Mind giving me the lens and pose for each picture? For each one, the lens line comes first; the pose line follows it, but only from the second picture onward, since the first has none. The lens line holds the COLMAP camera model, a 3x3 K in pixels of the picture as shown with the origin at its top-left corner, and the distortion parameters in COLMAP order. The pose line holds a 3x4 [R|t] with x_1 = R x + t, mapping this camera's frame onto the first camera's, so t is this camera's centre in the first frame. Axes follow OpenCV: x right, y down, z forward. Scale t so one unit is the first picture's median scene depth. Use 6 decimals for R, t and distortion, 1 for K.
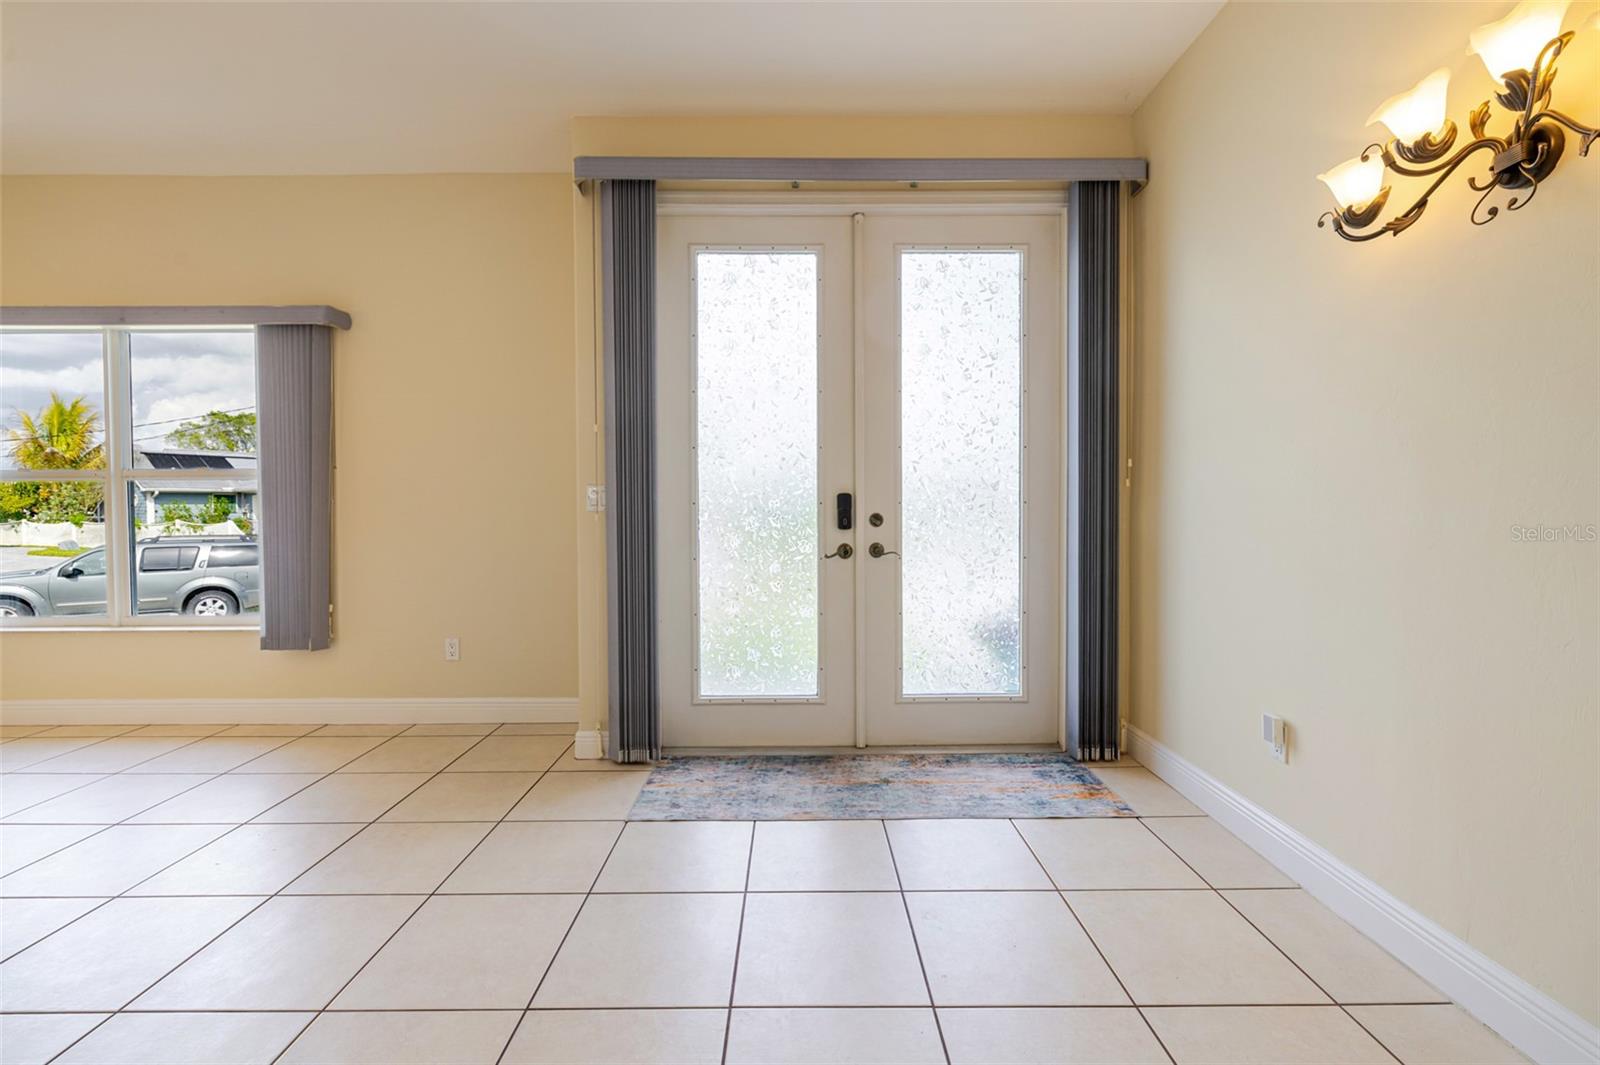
lens RADIAL K [[676.1, 0, 798.3], [0, 676.1, 523.0], [0, 0, 1]] dist [0.001181, 0.000542]
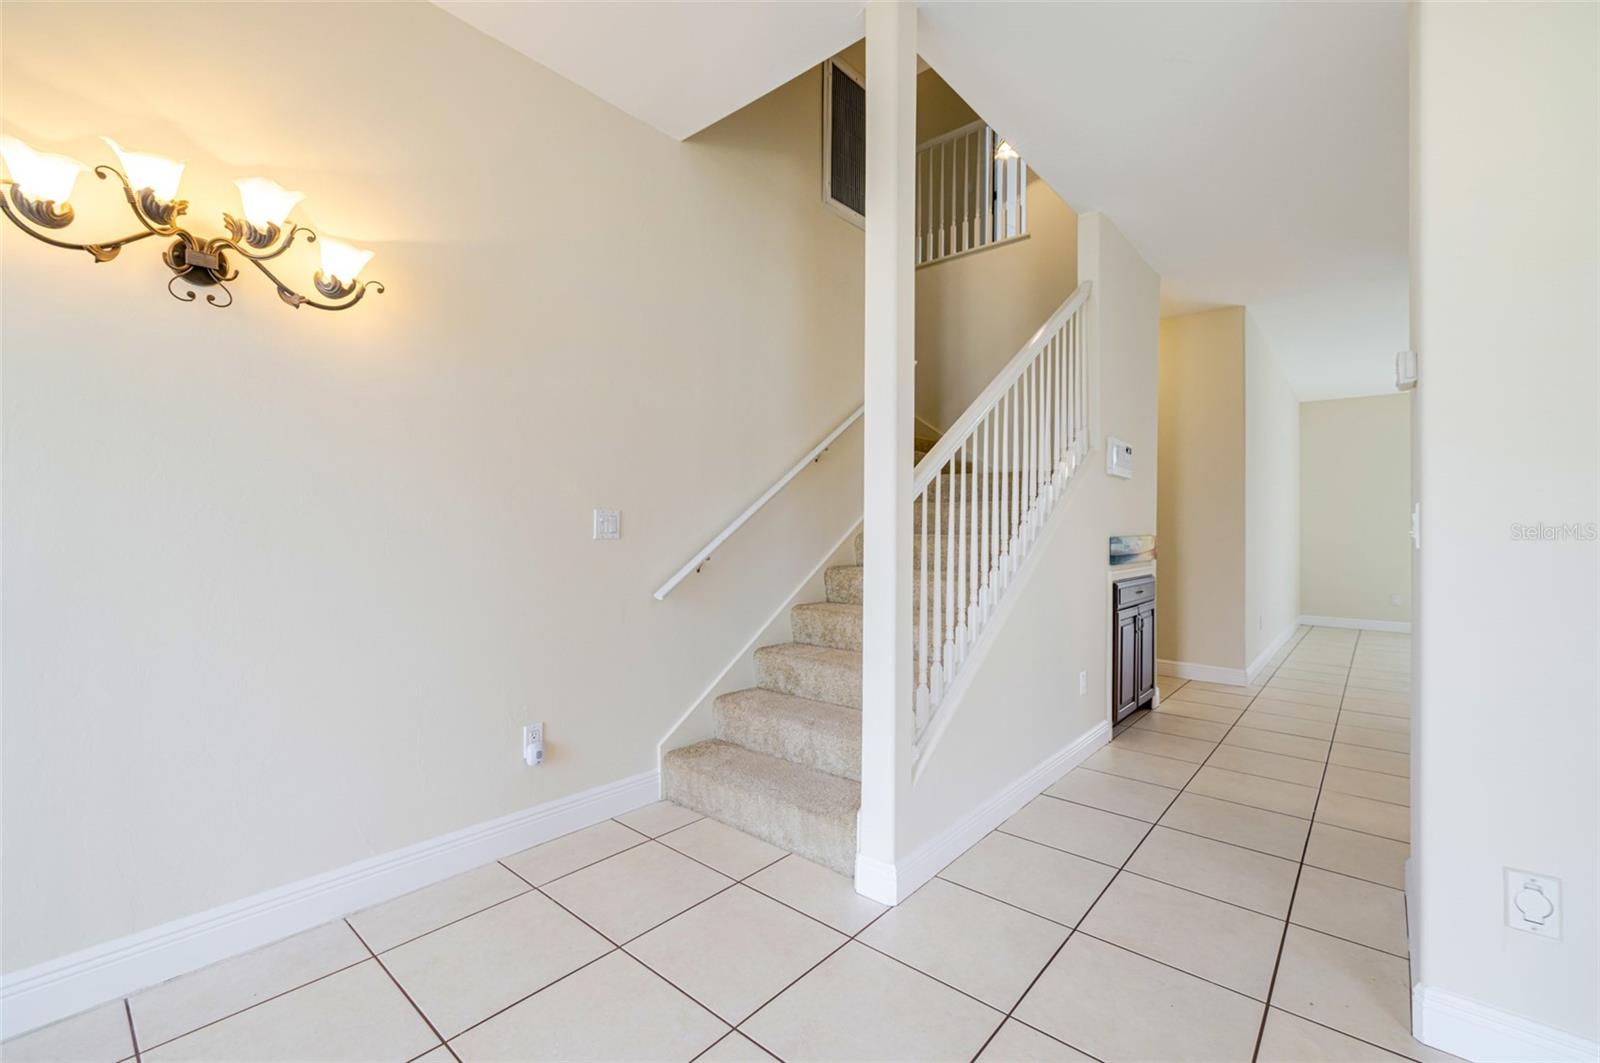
lens RADIAL K [[676.1, 0, 798.3], [0, 676.1, 522.0], [0, 0, 1]] dist [0.001181, 0.000542]
pose [[-0.748170, 0.007987, 0.663459, -0.520556], [0.018905, 0.999778, 0.009283, -0.032943], [-0.663237, 0.019488, -0.748155, 1.026420]]
